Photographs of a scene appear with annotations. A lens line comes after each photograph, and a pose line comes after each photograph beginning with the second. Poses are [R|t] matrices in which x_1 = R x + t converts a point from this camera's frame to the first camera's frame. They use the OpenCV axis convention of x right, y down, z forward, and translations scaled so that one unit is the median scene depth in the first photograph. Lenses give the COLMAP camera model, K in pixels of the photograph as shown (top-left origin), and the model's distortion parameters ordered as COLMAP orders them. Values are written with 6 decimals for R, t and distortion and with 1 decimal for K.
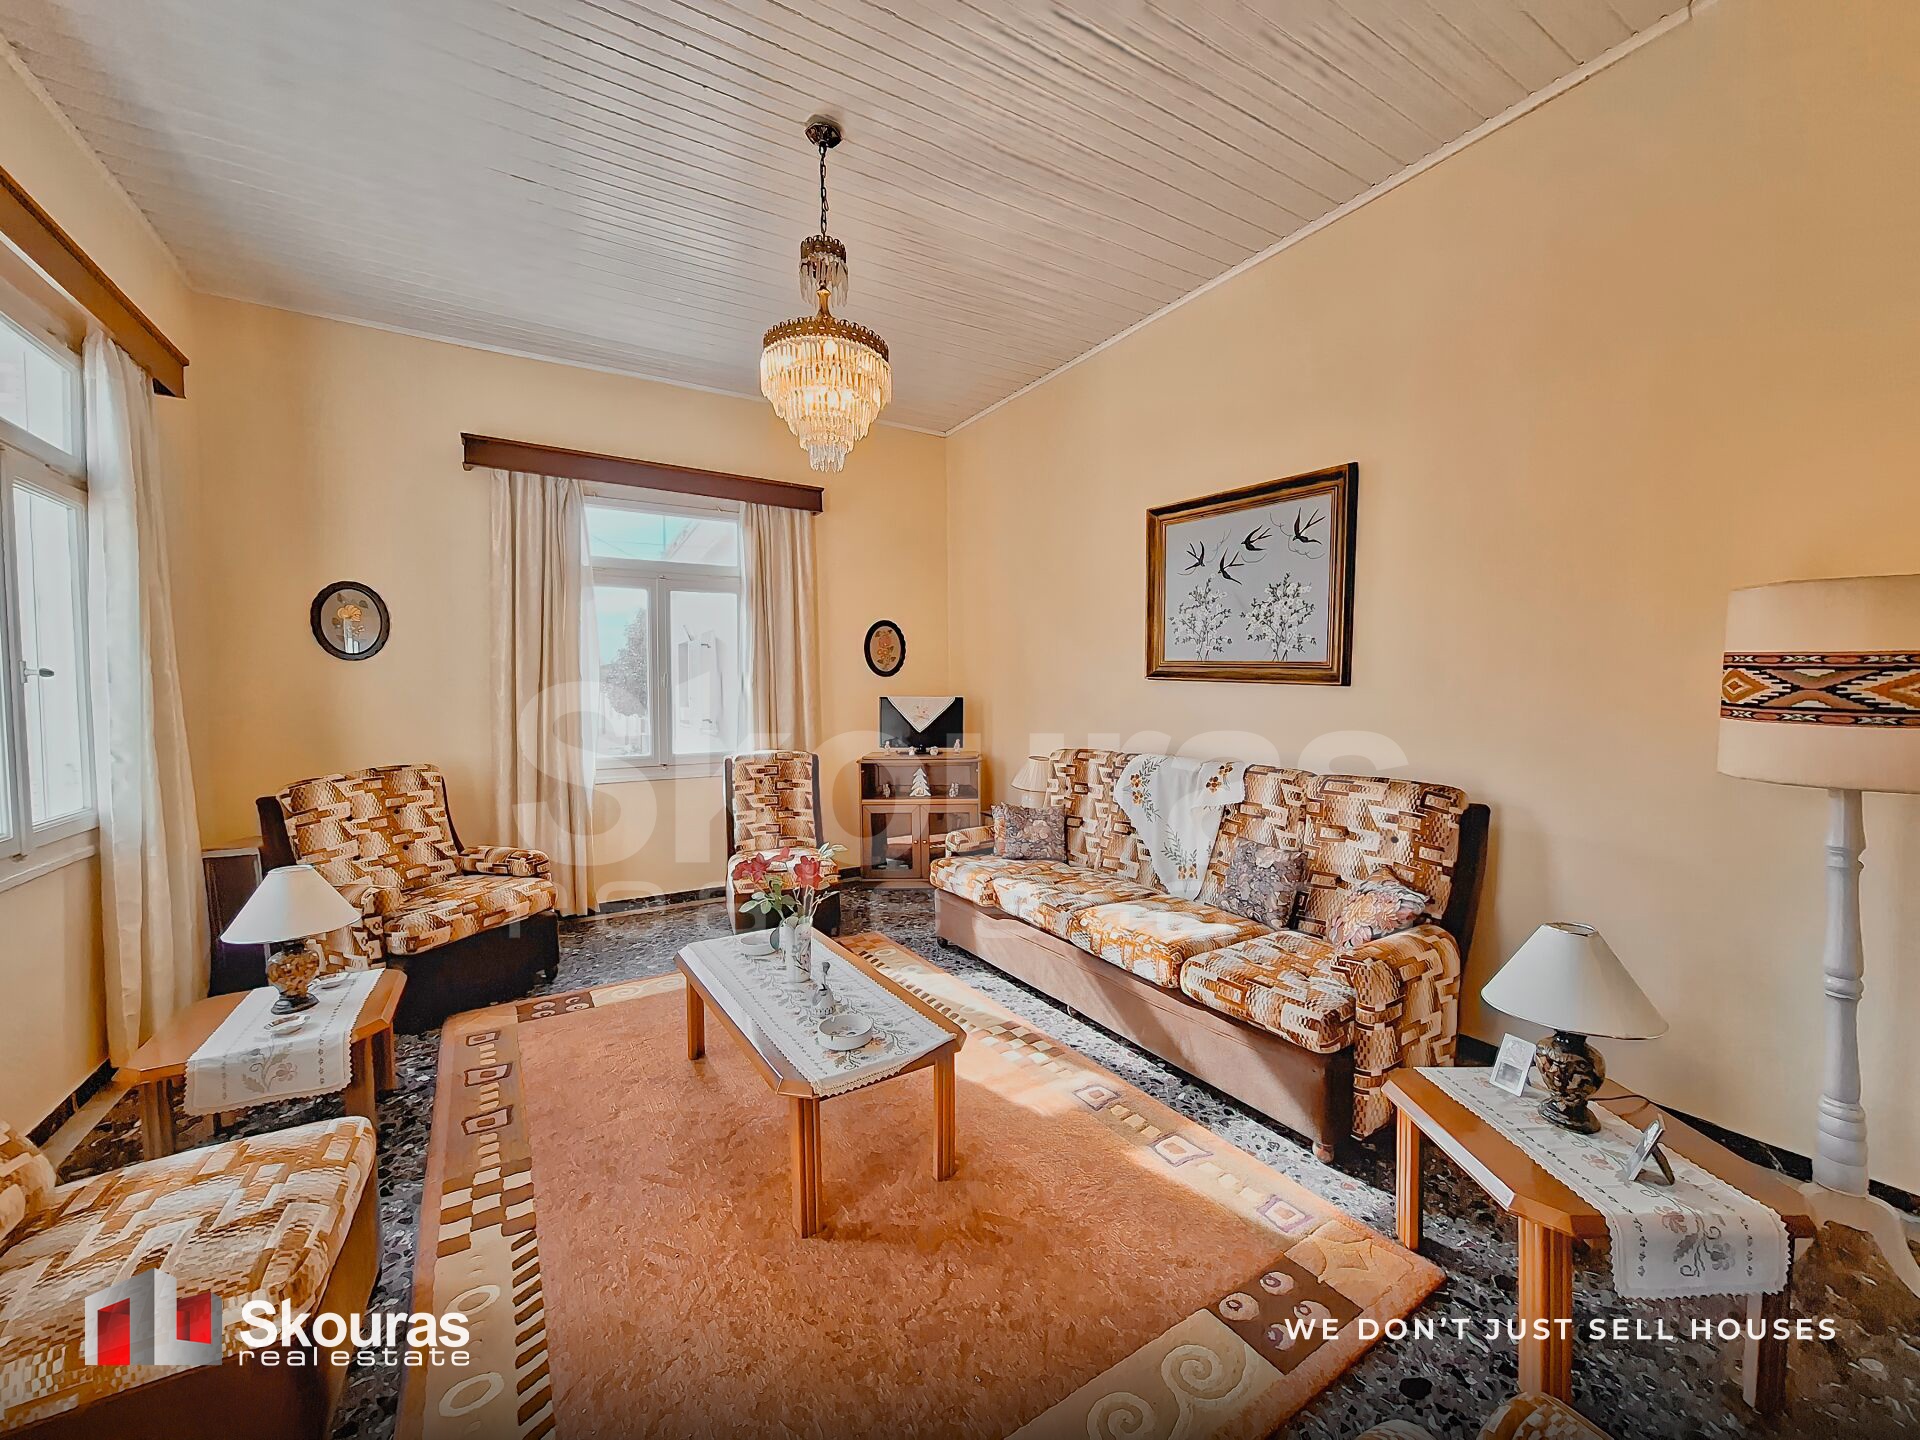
lens RADIAL K [[757.5, 0, 957.2], [0, 757.5, 716.4], [0, 0, 1]] dist [-0.008916, 0.001798]
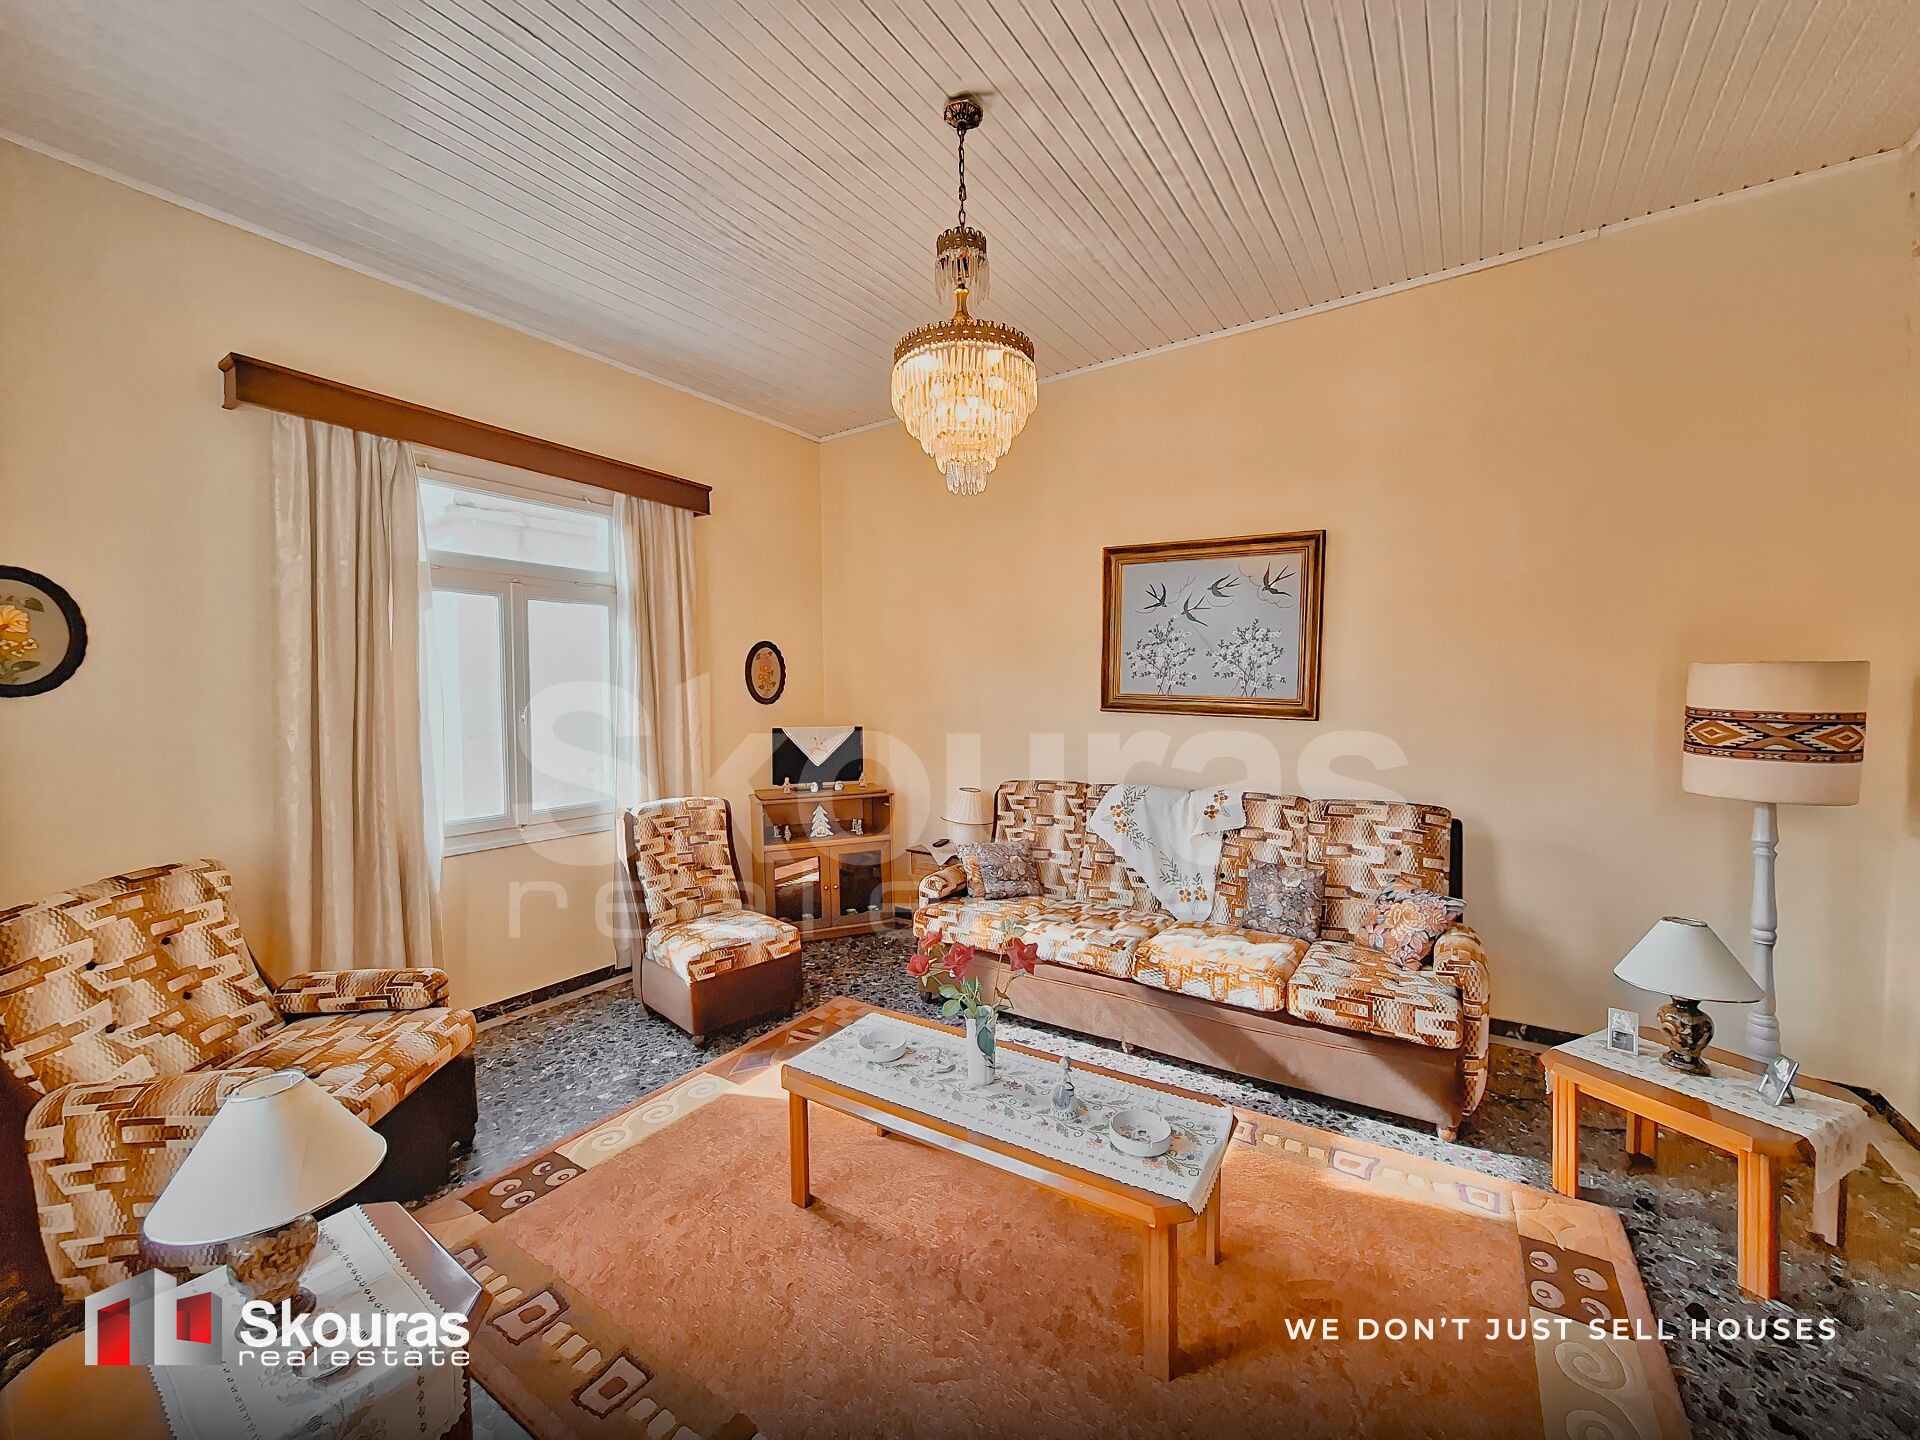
lens RADIAL K [[757.5, 0, 966.0], [0, 757.5, 717.5], [0, 0, 1]] dist [-0.008916, 0.001798]
pose [[0.907497, -0.016985, 0.419716, -0.419881], [0.020440, 0.999784, -0.003735, -0.046815], [-0.419562, 0.011968, 0.907648, 0.156689]]
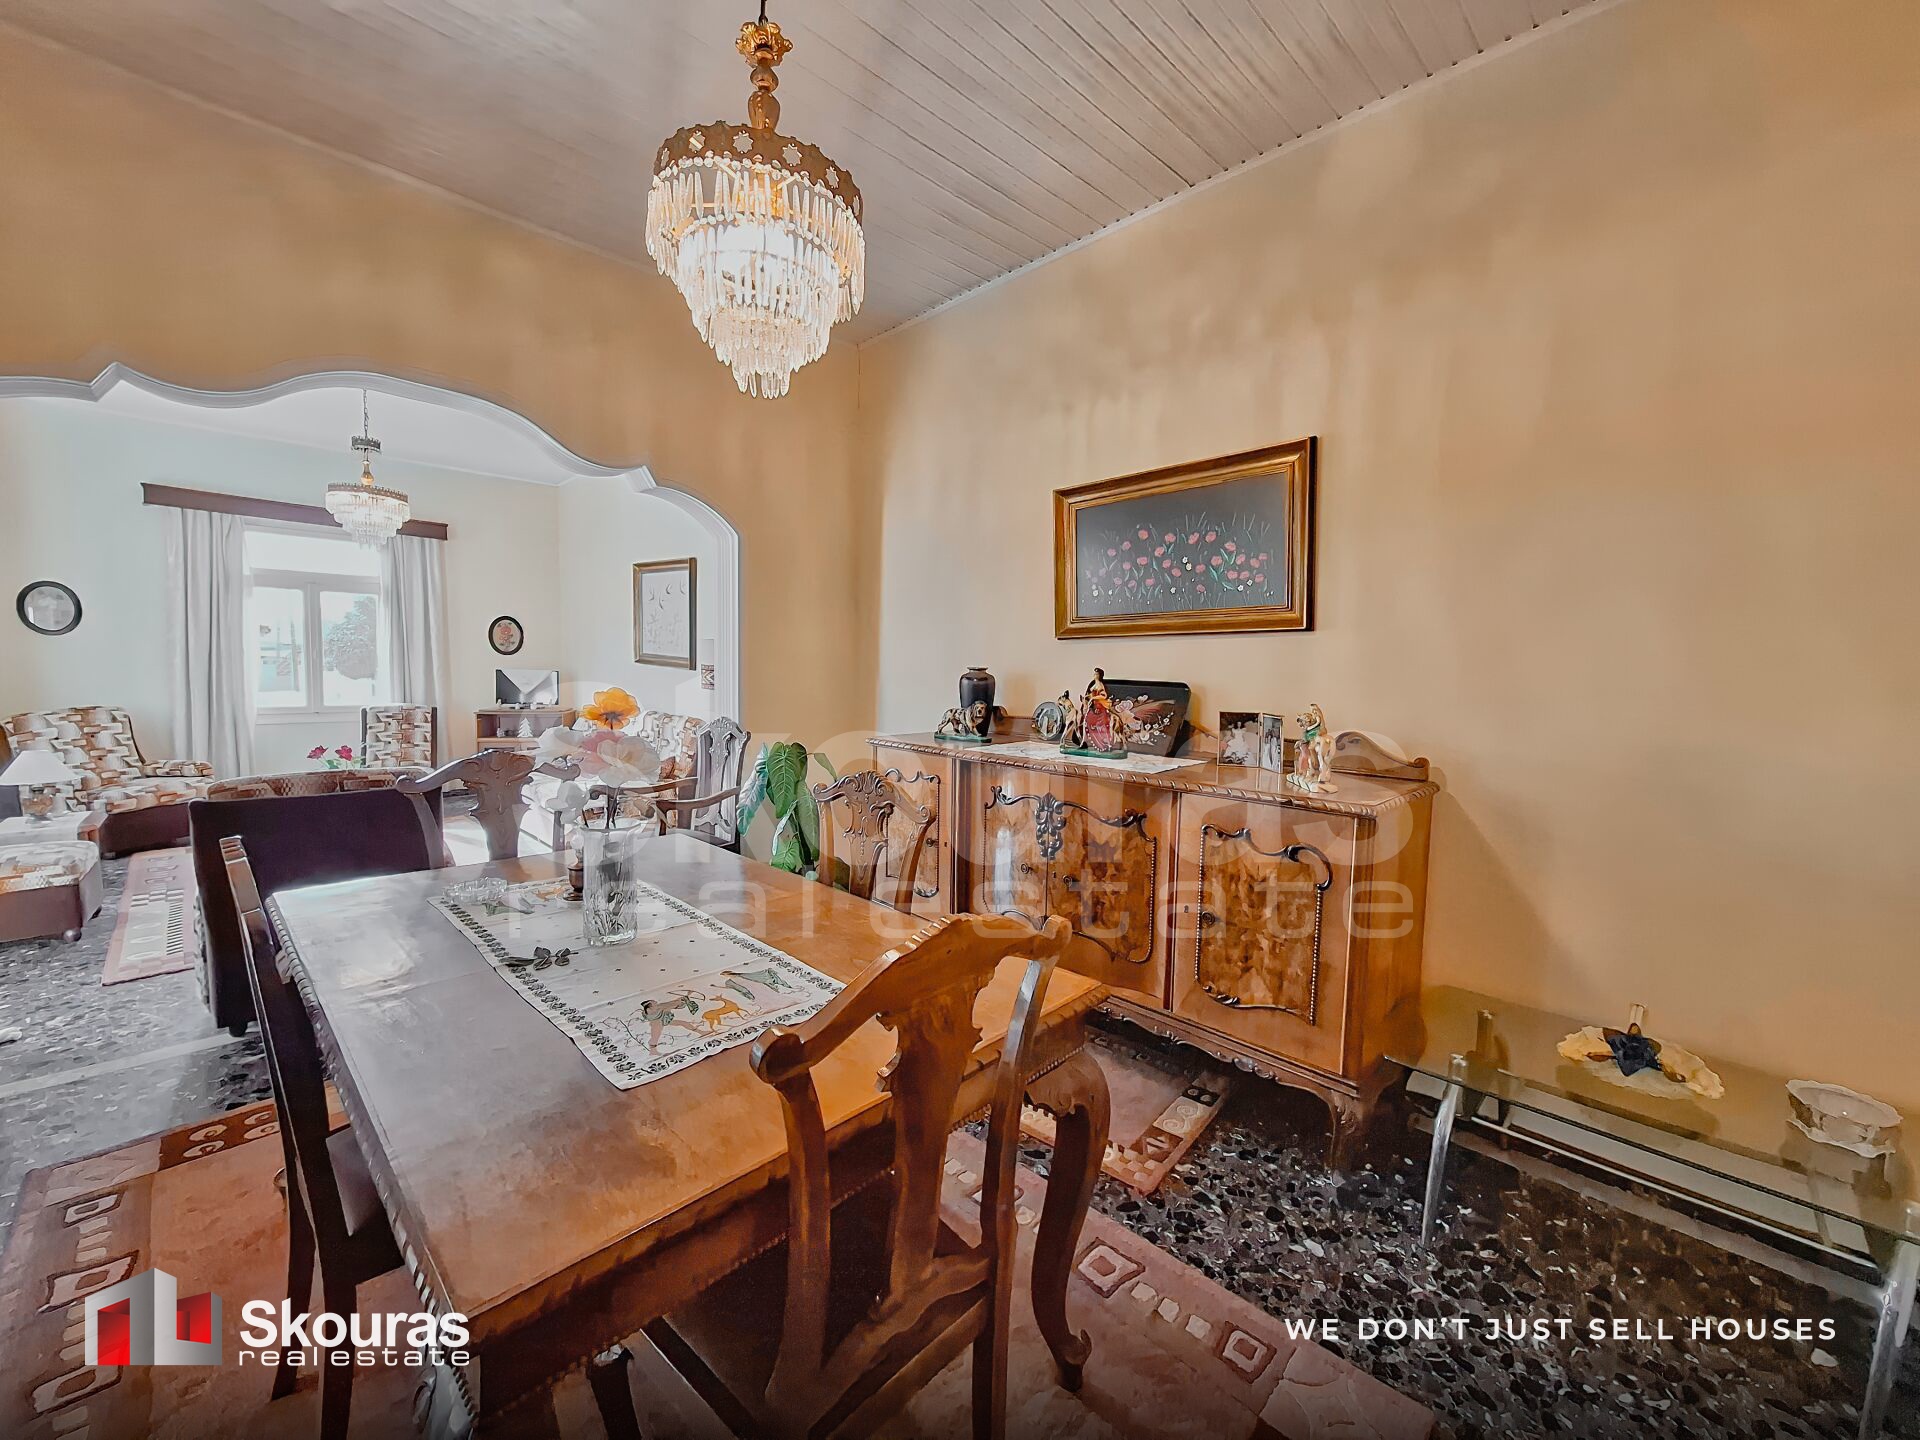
lens RADIAL K [[757.5, 0, 960.0], [0, 757.5, 713.1], [0, 0, 1]] dist [-0.008916, 0.001798]
pose [[0.970261, 0.011990, 0.241763, 0.646993], [-0.019697, 0.999371, 0.029488, -0.001545], [-0.241257, -0.033373, 0.969887, -0.977860]]
